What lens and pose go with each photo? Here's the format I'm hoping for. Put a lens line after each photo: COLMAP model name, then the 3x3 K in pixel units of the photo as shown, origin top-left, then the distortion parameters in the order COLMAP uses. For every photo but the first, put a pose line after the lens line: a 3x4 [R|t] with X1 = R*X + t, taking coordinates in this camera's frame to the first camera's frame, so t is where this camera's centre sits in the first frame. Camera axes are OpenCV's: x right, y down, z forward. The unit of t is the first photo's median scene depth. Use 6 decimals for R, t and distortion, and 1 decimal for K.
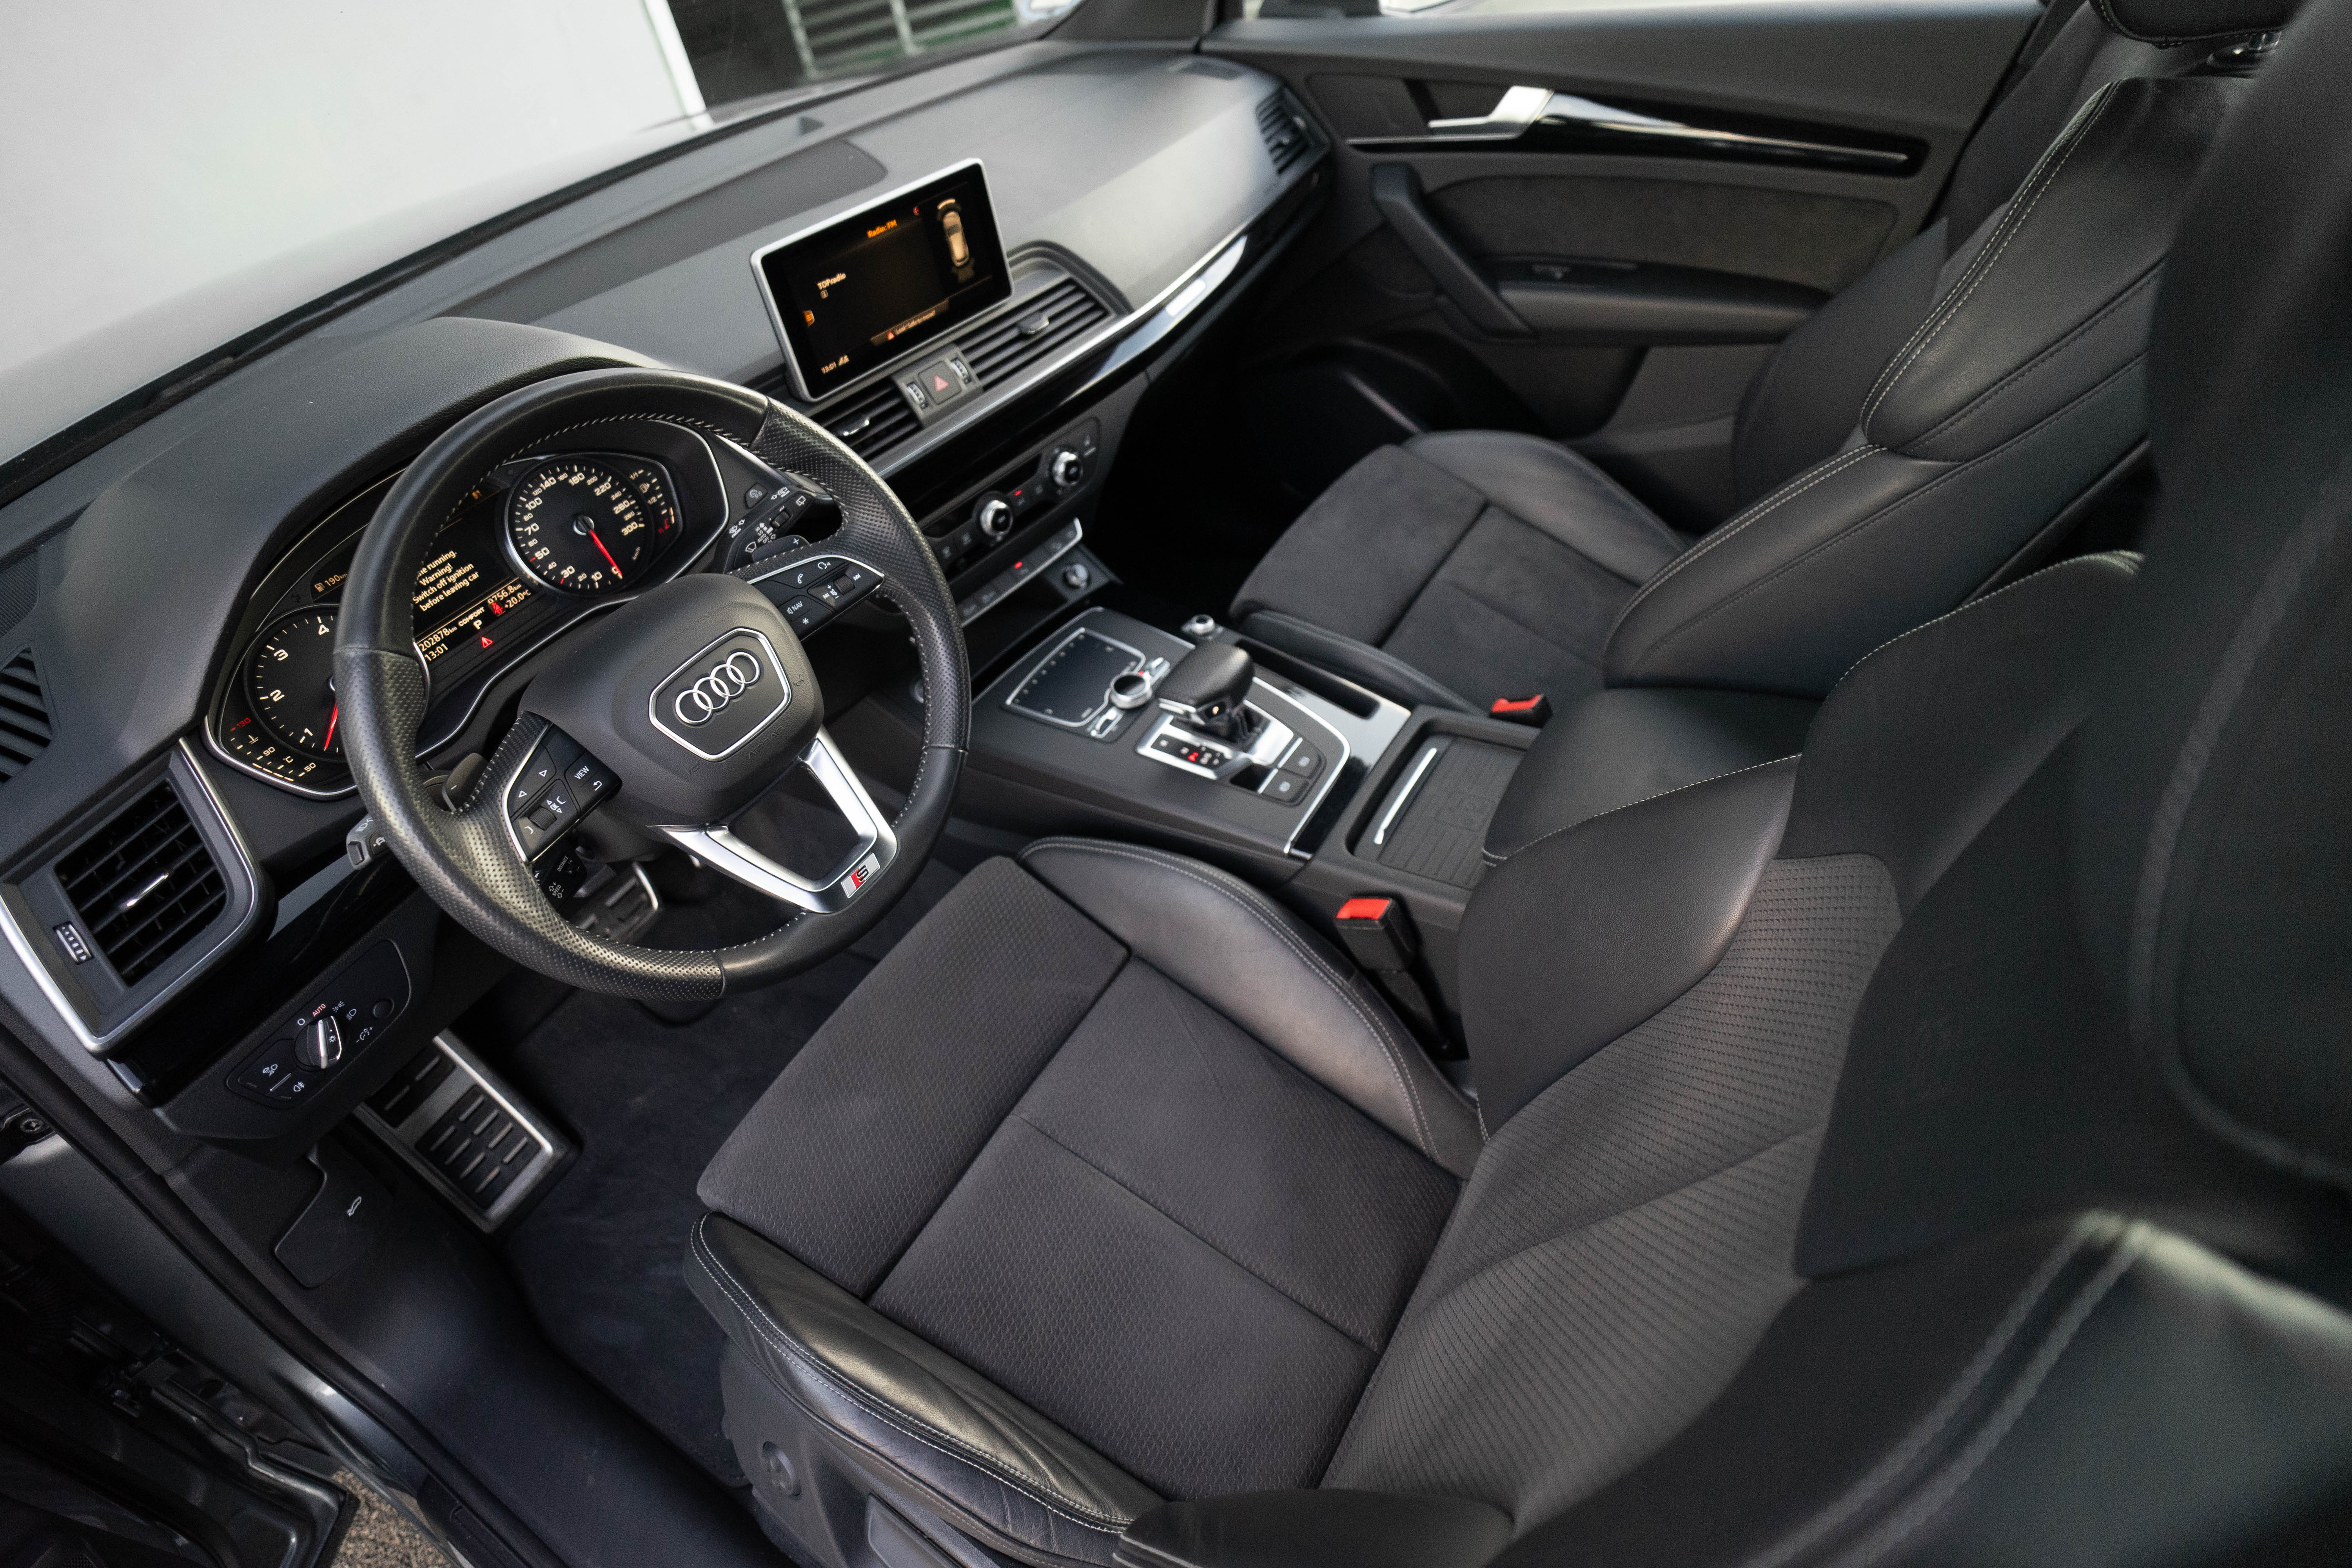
lens RADIAL K [[1226.2, 0, 1186.6], [0, 1226.2, 772.2], [0, 0, 1]] dist [-0.057677, 0.027327]
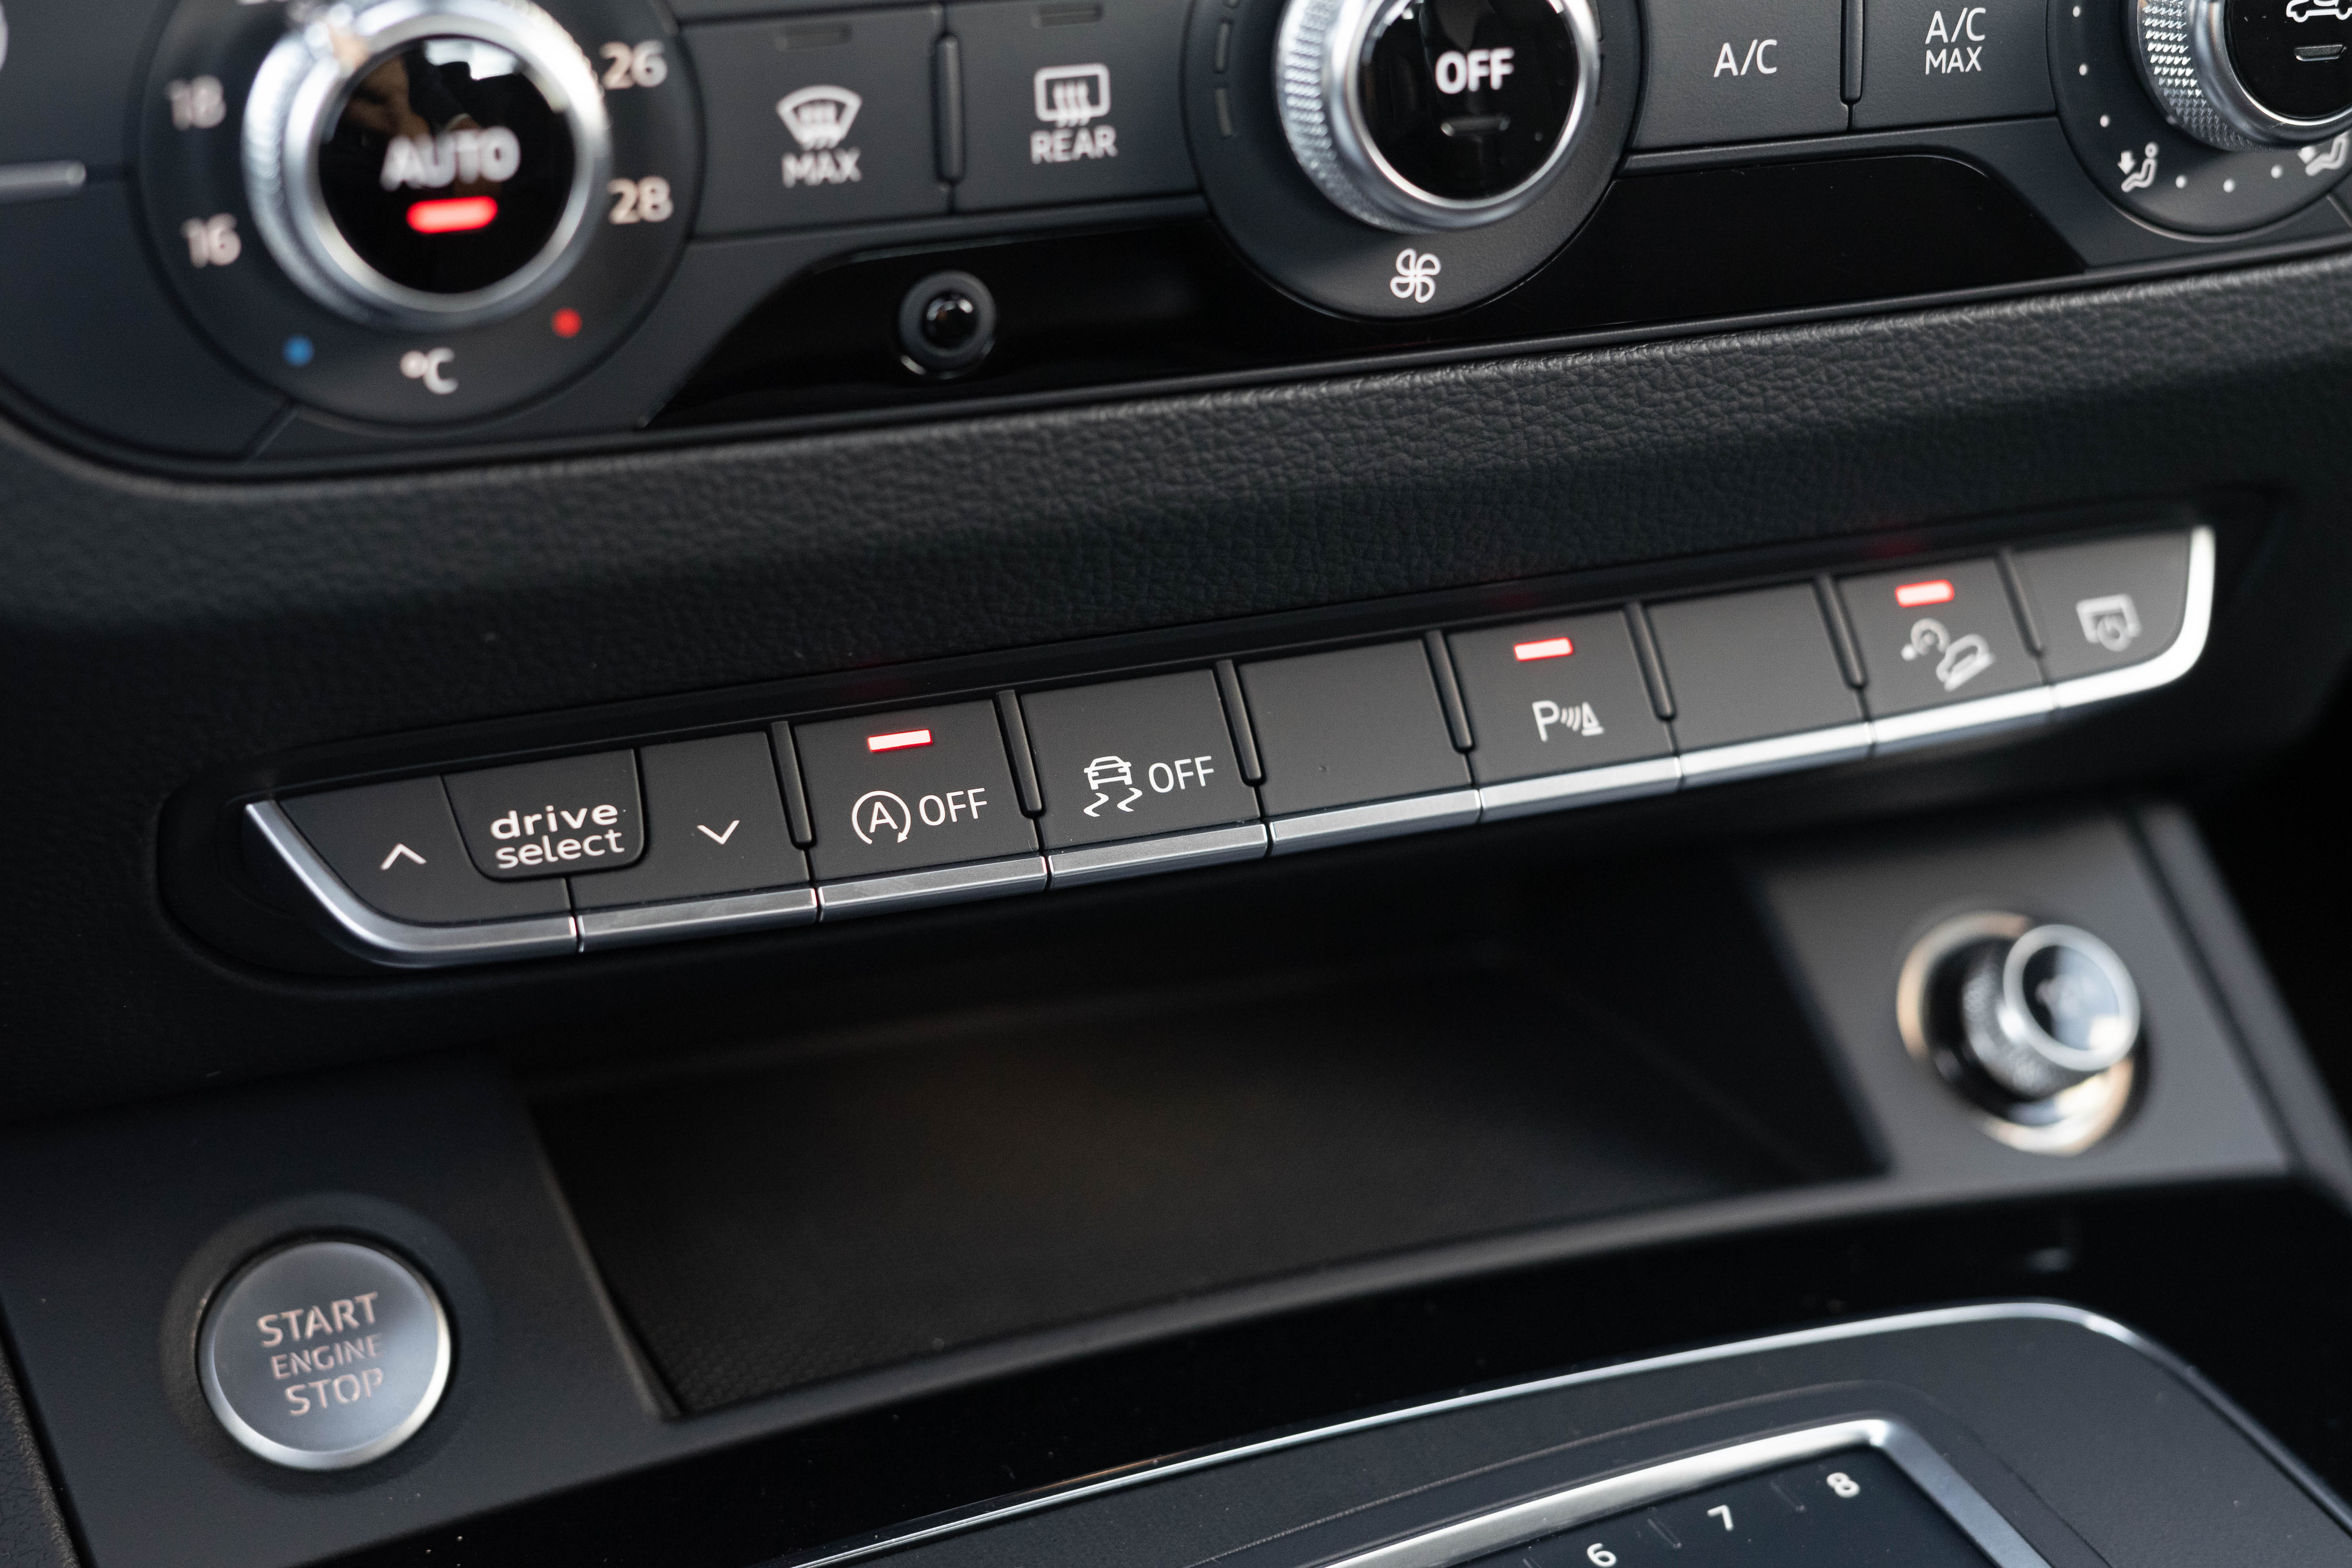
lens RADIAL K [[3881.3, 0, 1221.2], [0, 3881.3, 792.8], [0, 0, 1]] dist [-0.081188, -0.073065]
pose [[0.865496, 0.326088, -0.380242, -0.027924], [-0.423361, 0.881919, -0.207325, -0.081459], [0.267737, 0.340418, 0.901350, 0.761530]]
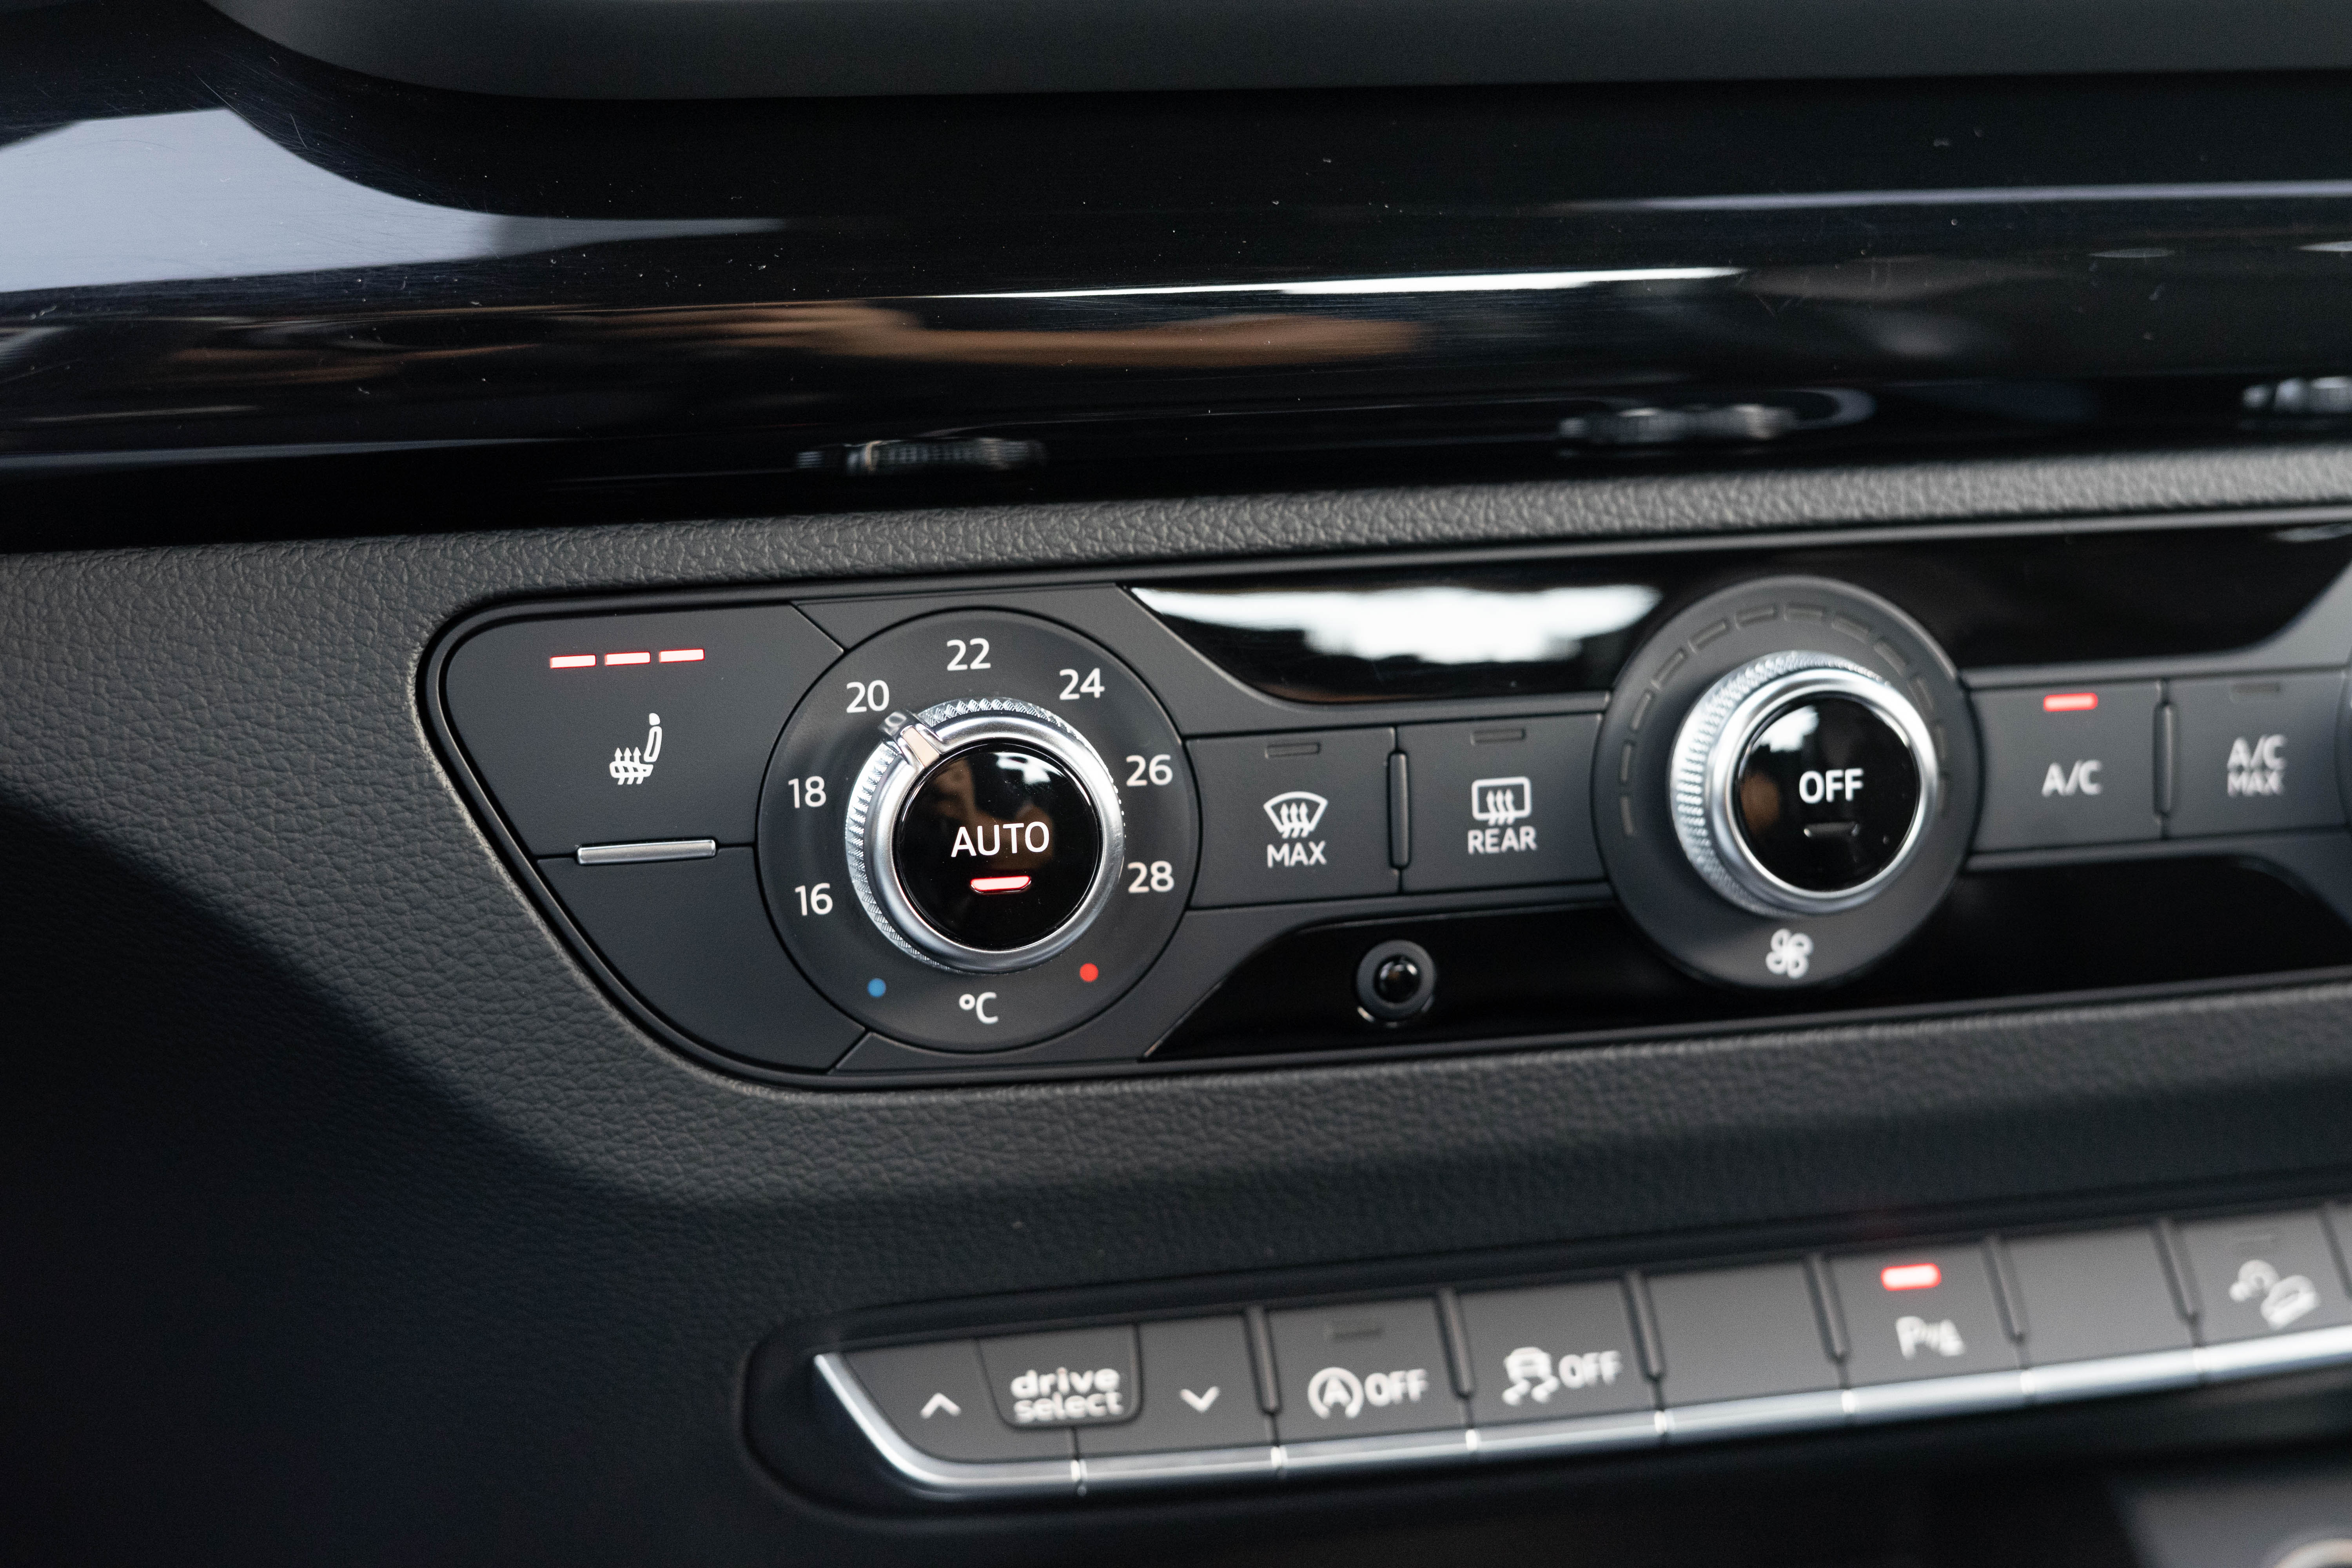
lens RADIAL K [[3881.3, 0, 1221.2], [0, 3881.3, 792.8], [0, 0, 1]] dist [-0.081188, -0.073065]
pose [[0.783585, 0.262130, -0.563279, 0.025058], [-0.487081, 0.822008, -0.295051, -0.061840], [0.385678, 0.505560, 0.771791, 0.705857]]
